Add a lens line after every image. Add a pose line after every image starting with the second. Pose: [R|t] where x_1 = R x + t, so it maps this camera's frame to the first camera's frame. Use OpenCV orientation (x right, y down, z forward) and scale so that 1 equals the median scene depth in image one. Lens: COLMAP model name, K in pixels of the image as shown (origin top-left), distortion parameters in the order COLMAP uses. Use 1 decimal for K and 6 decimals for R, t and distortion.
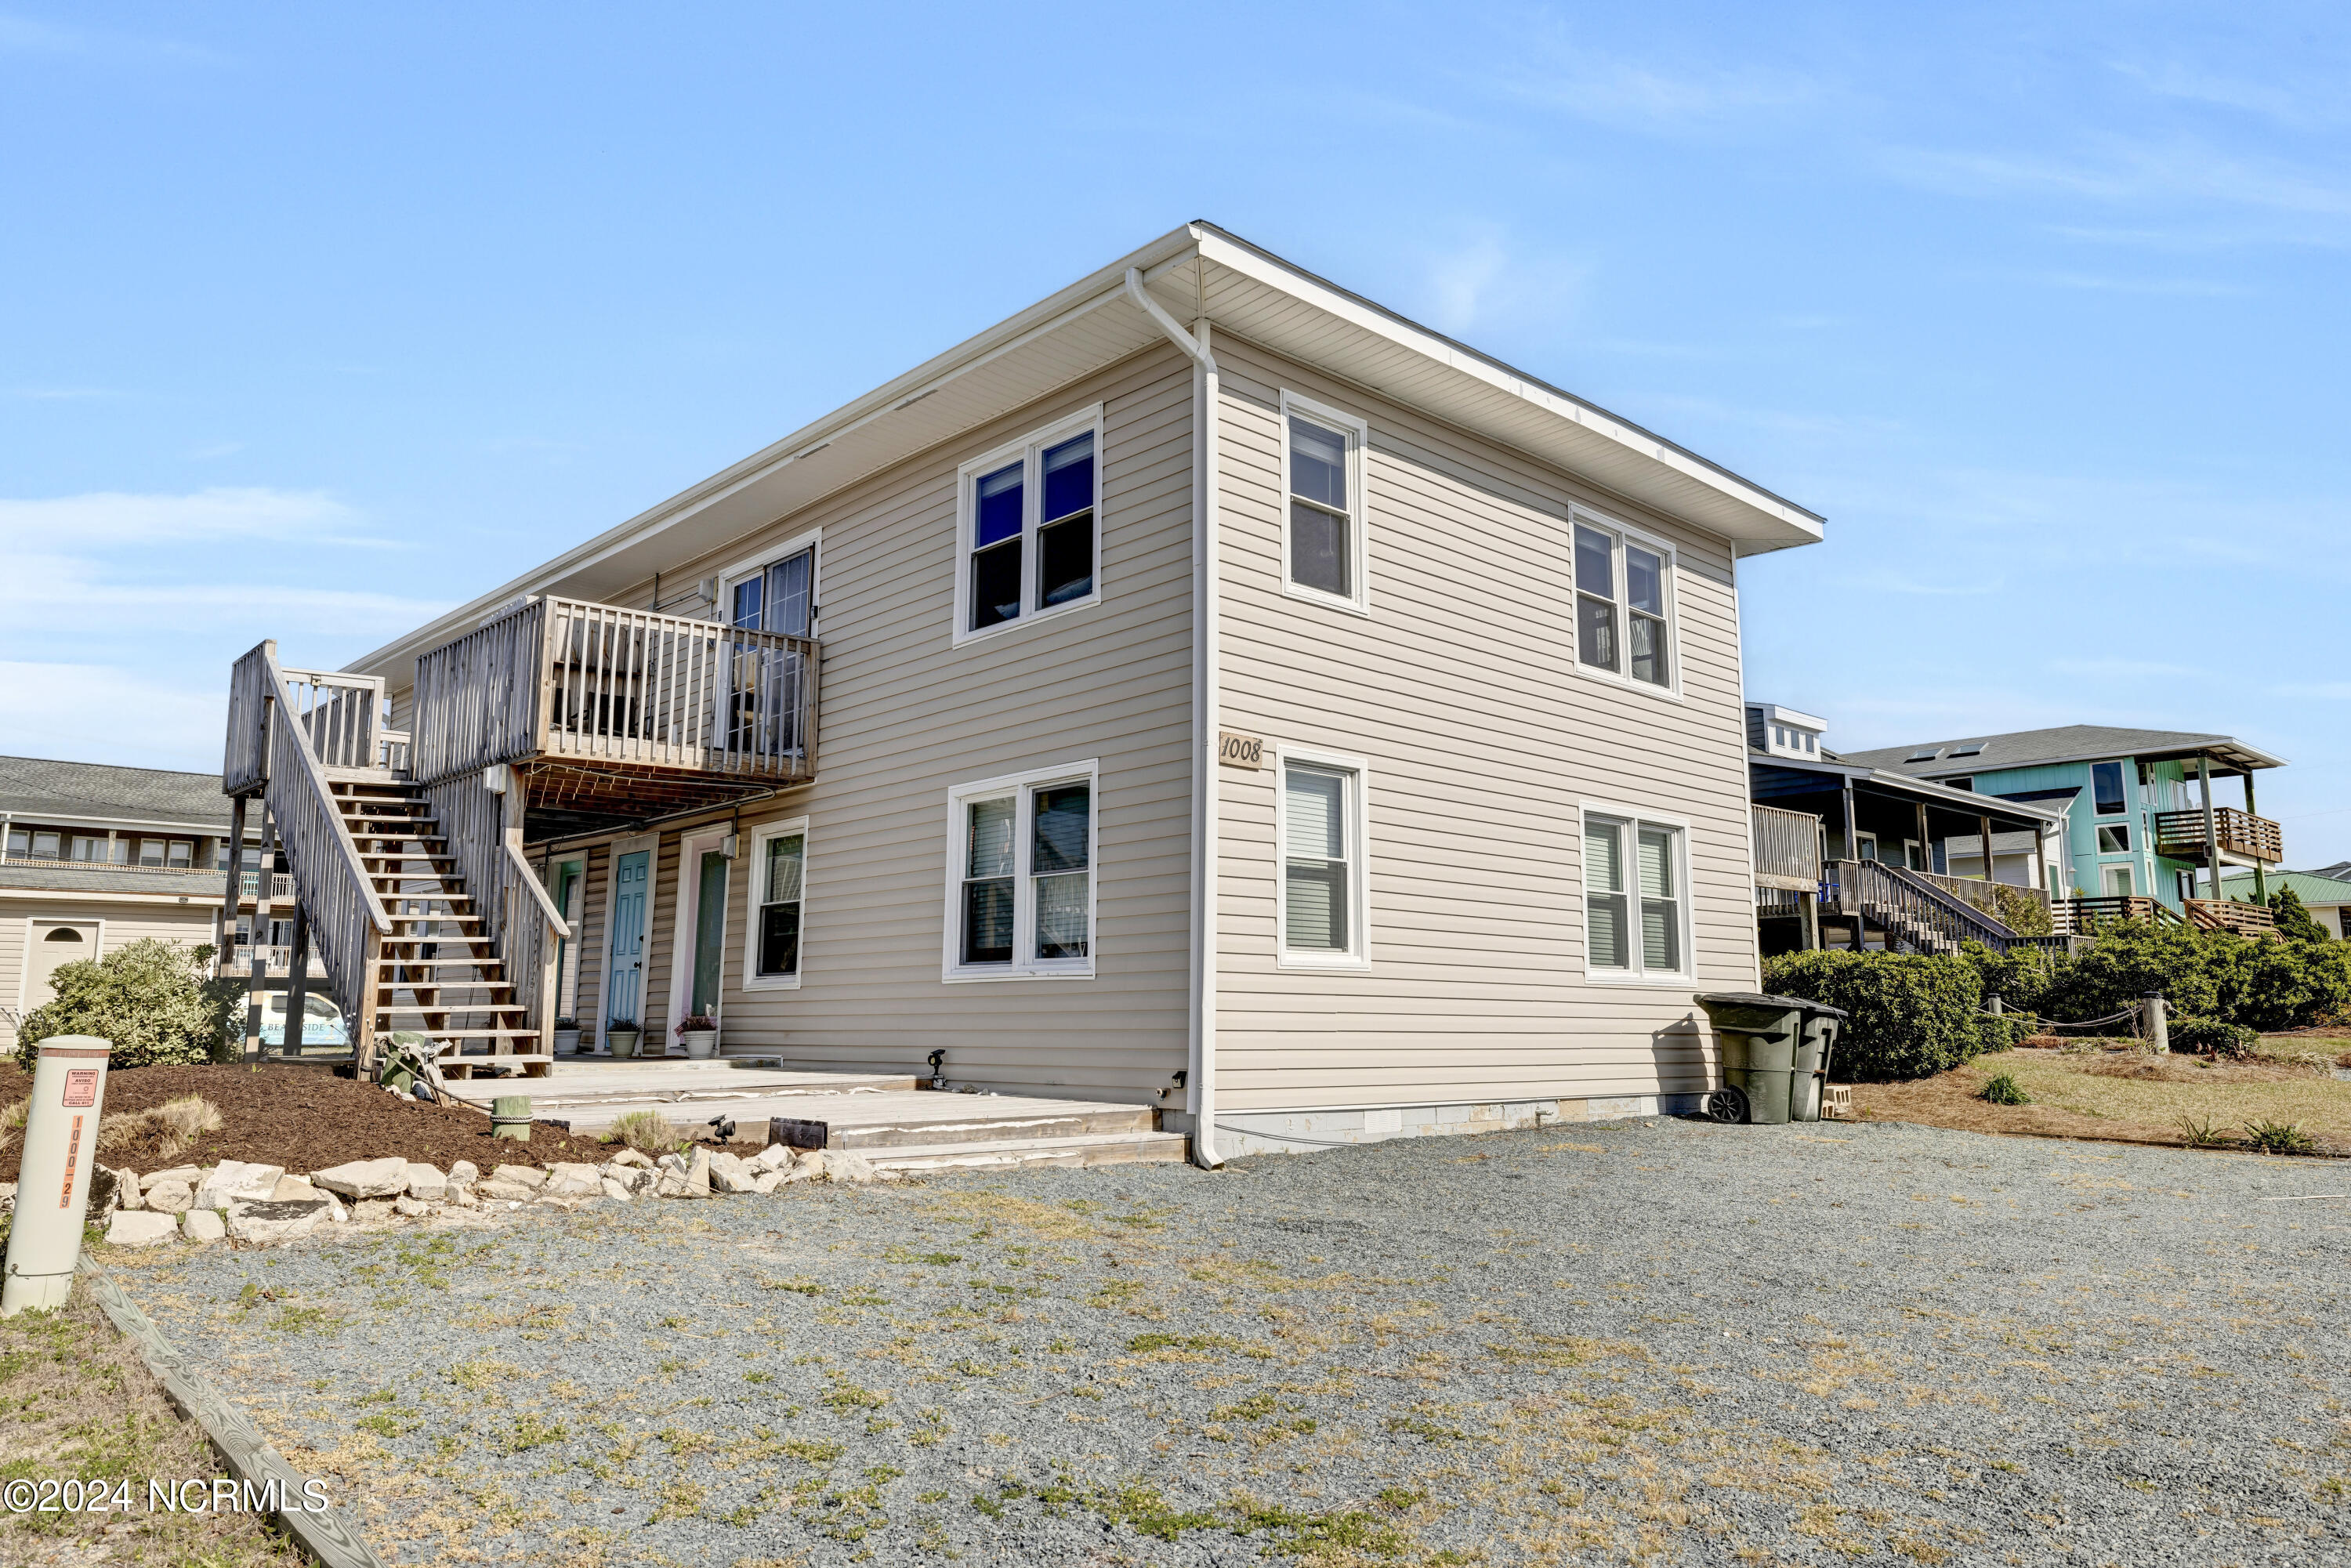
lens RADIAL K [[1571.6, 0, 1177.5], [0, 1571.6, 781.7], [0, 0, 1]] dist [-0.001072, 0.001172]
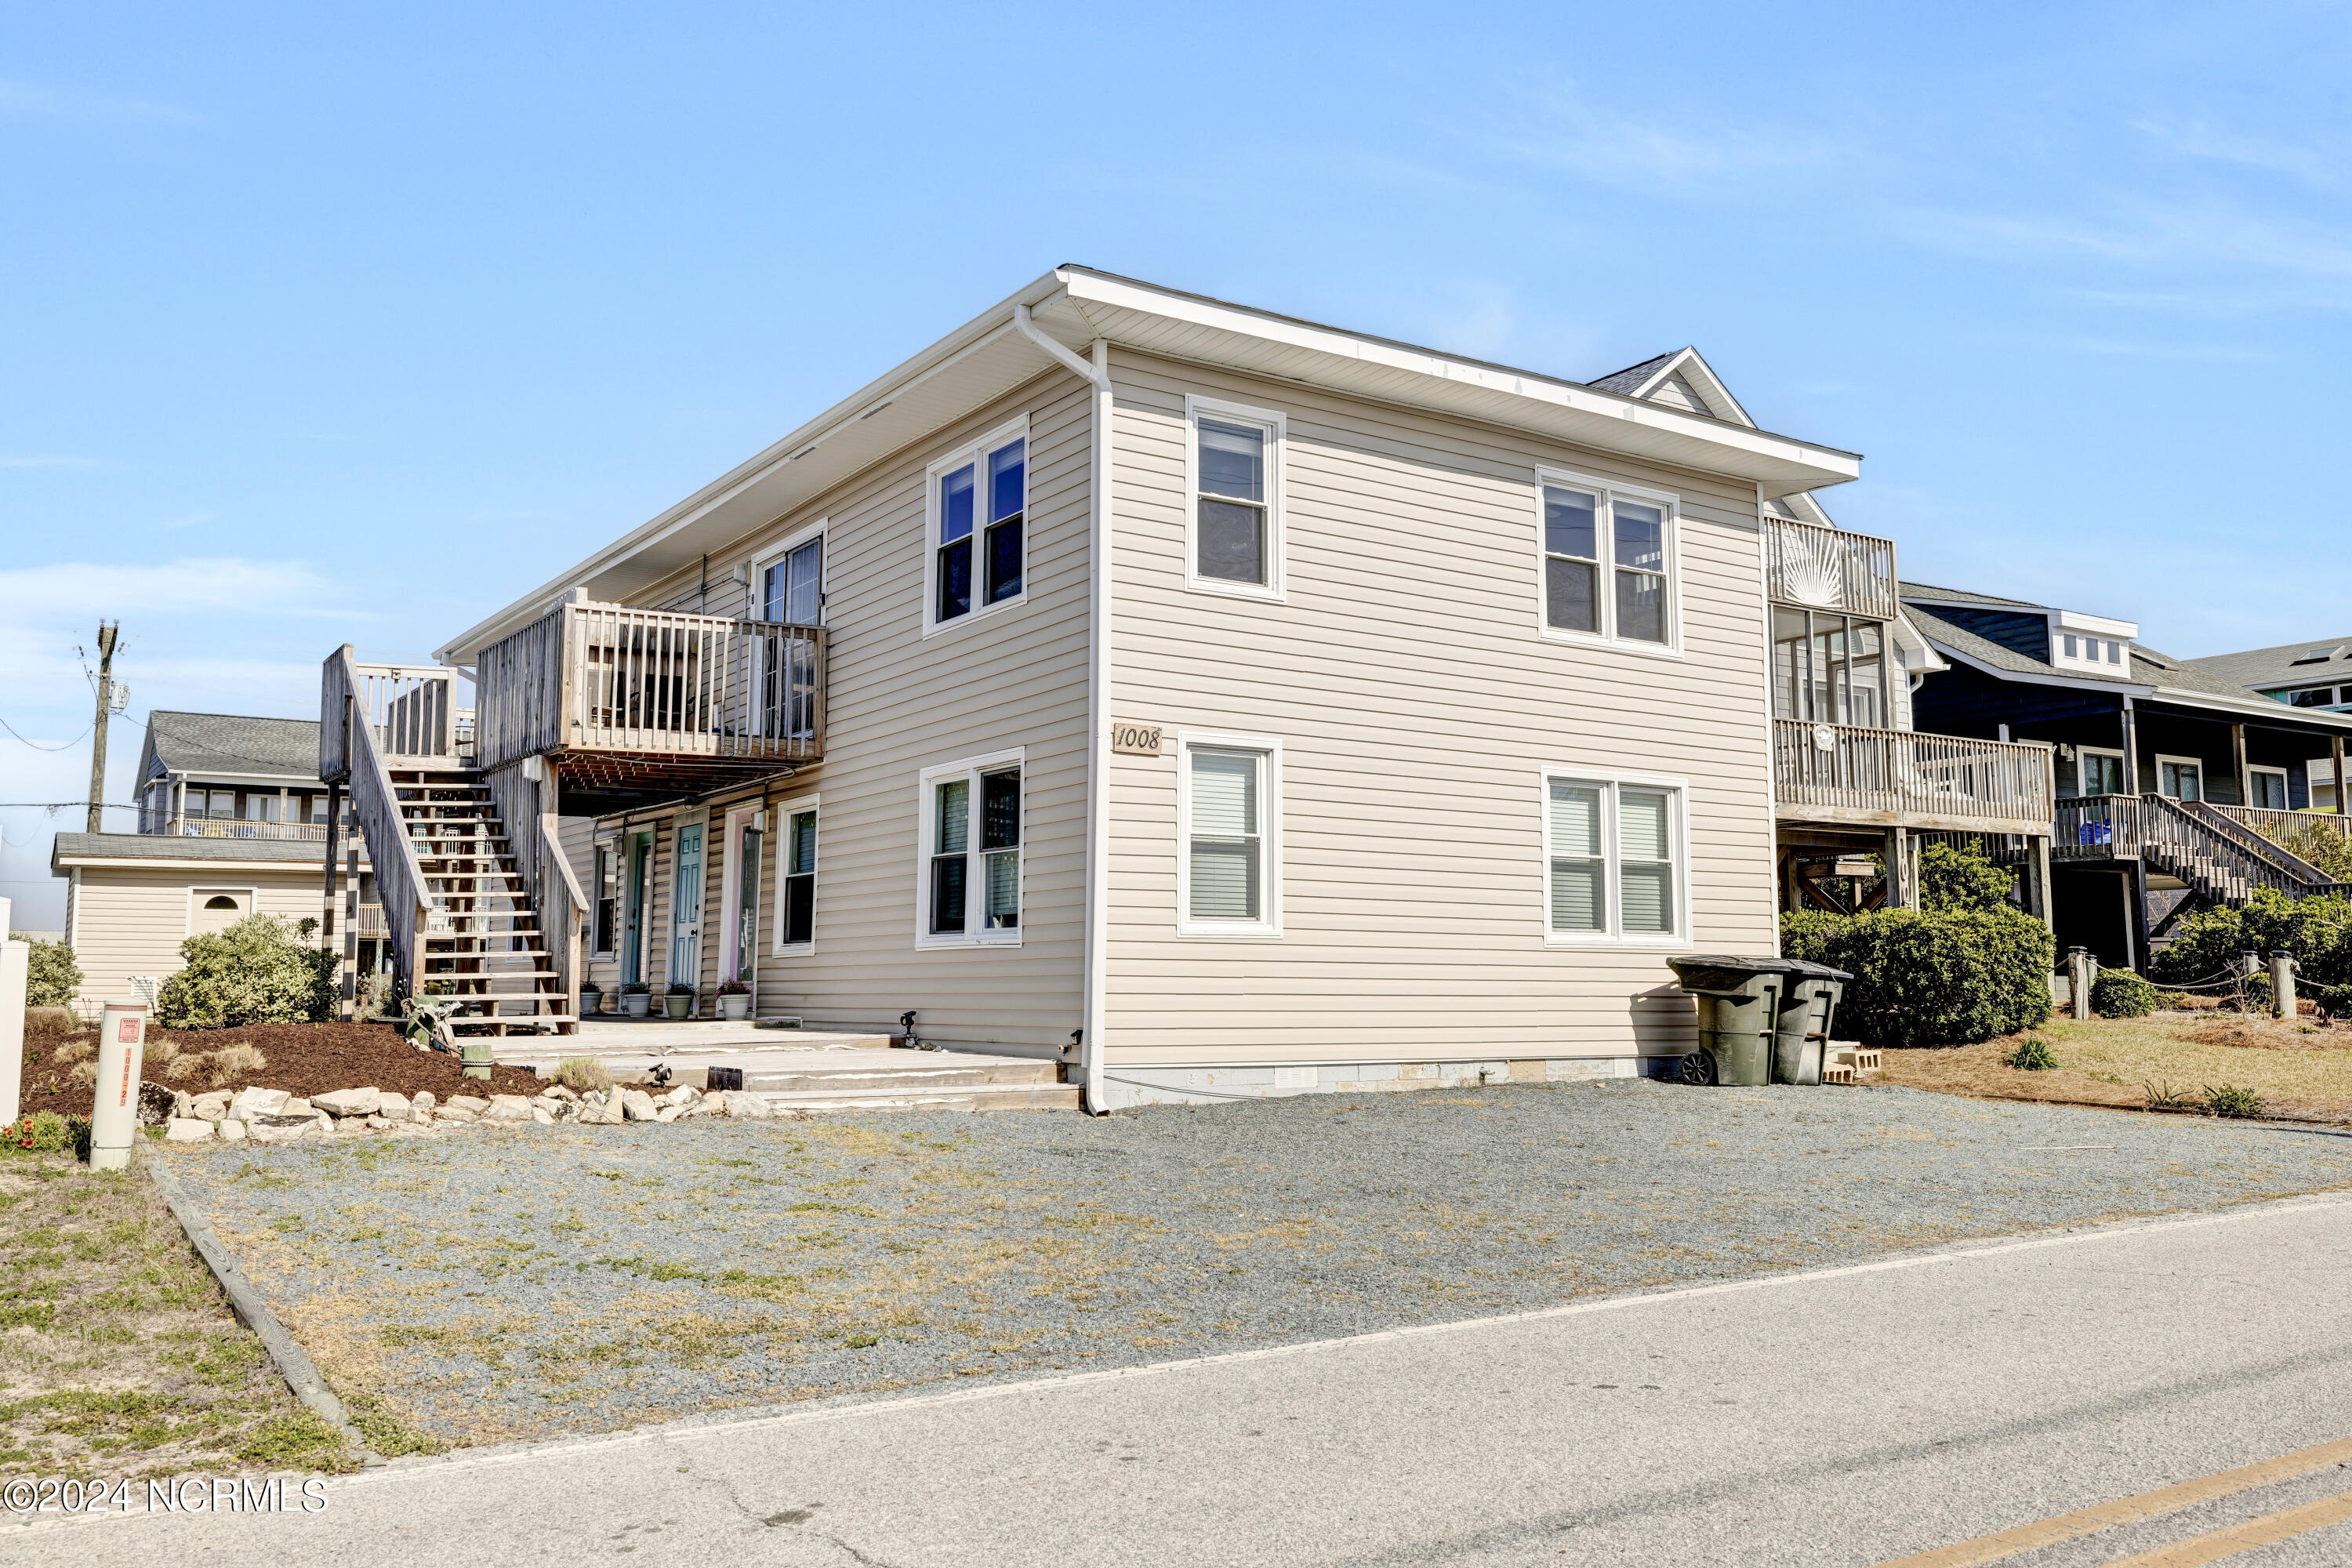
lens RADIAL K [[1888.9, 0, 1174.8], [0, 1888.9, 778.1], [0, 0, 1]] dist [0.000157, -0.000557]
pose [[0.986554, -0.019495, -0.162268, 0.221453], [0.026376, 0.998837, 0.040360, -0.035792], [0.161293, -0.044097, 0.985921, -0.233292]]
